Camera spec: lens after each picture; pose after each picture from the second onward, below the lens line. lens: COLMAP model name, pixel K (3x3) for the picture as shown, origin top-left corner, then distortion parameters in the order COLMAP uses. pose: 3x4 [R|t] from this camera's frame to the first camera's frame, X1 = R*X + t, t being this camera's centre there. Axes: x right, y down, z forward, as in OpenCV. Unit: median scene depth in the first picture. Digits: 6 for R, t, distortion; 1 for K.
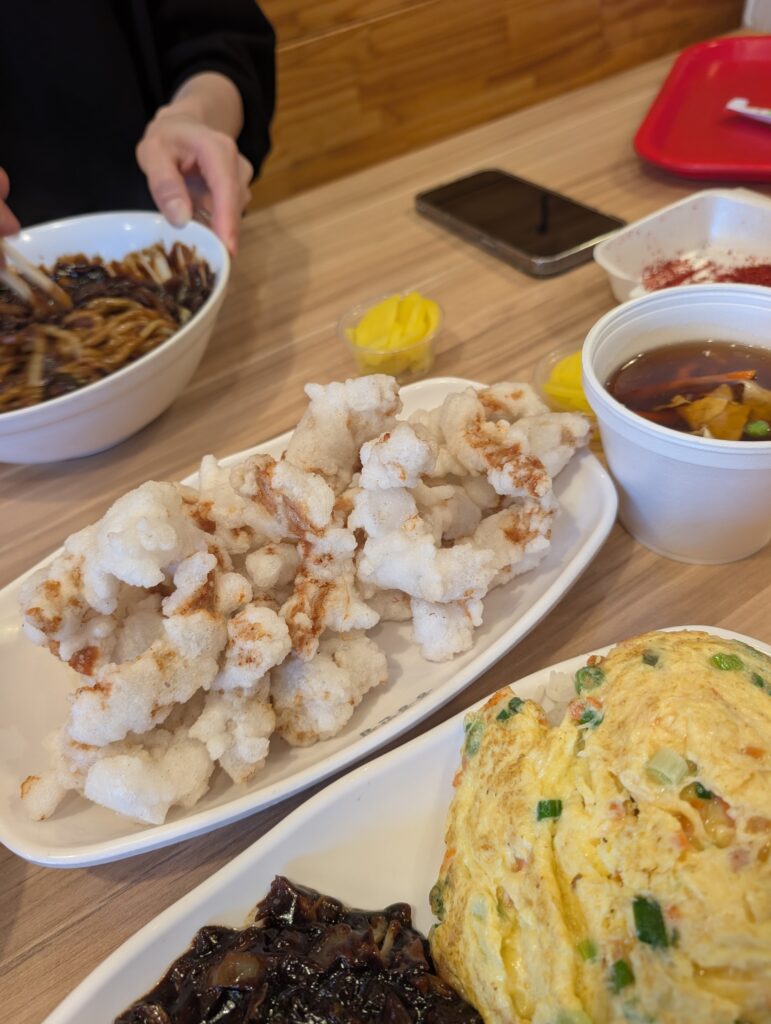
lens RADIAL K [[744.1, 0, 380.9], [0, 744.1, 497.8], [0, 0, 1]] dist [-0.007078, -0.045367]
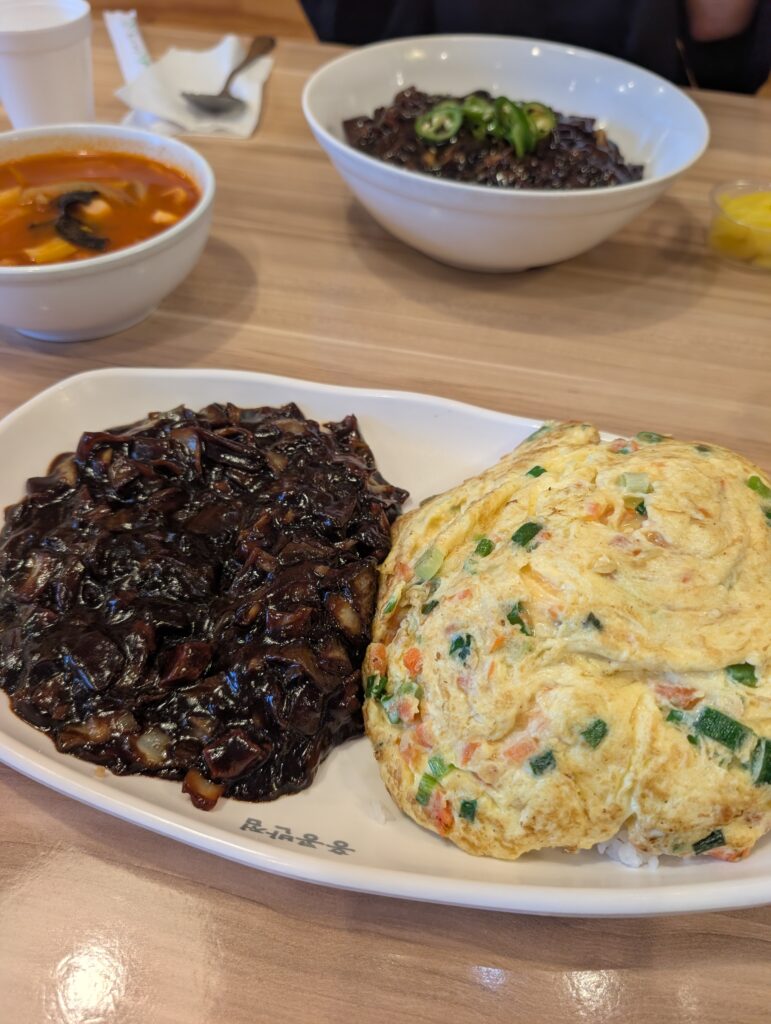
lens RADIAL K [[744.1, 0, 380.9], [0, 744.1, 497.8], [0, 0, 1]] dist [-0.007078, -0.045367]
pose [[0.696515, 0.625756, -0.351137, 0.413488], [-0.586014, 0.778470, 0.224882, 0.273476], [0.414070, 0.049138, 0.908918, -0.167816]]
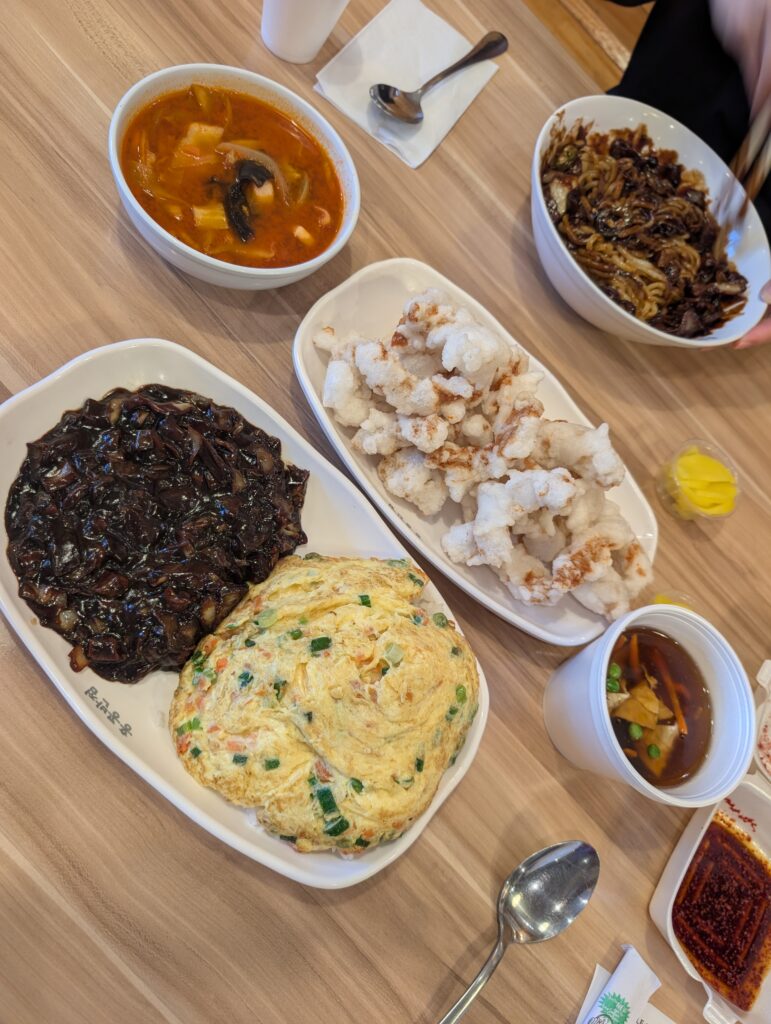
lens RADIAL K [[744.1, 0, 380.9], [0, 744.1, 497.8], [0, 0, 1]] dist [-0.007078, -0.045367]
pose [[0.181750, 0.974179, -0.133948, 0.190041], [-0.912062, 0.217922, 0.347353, -0.271419], [0.367574, 0.059037, 0.928119, -0.623111]]
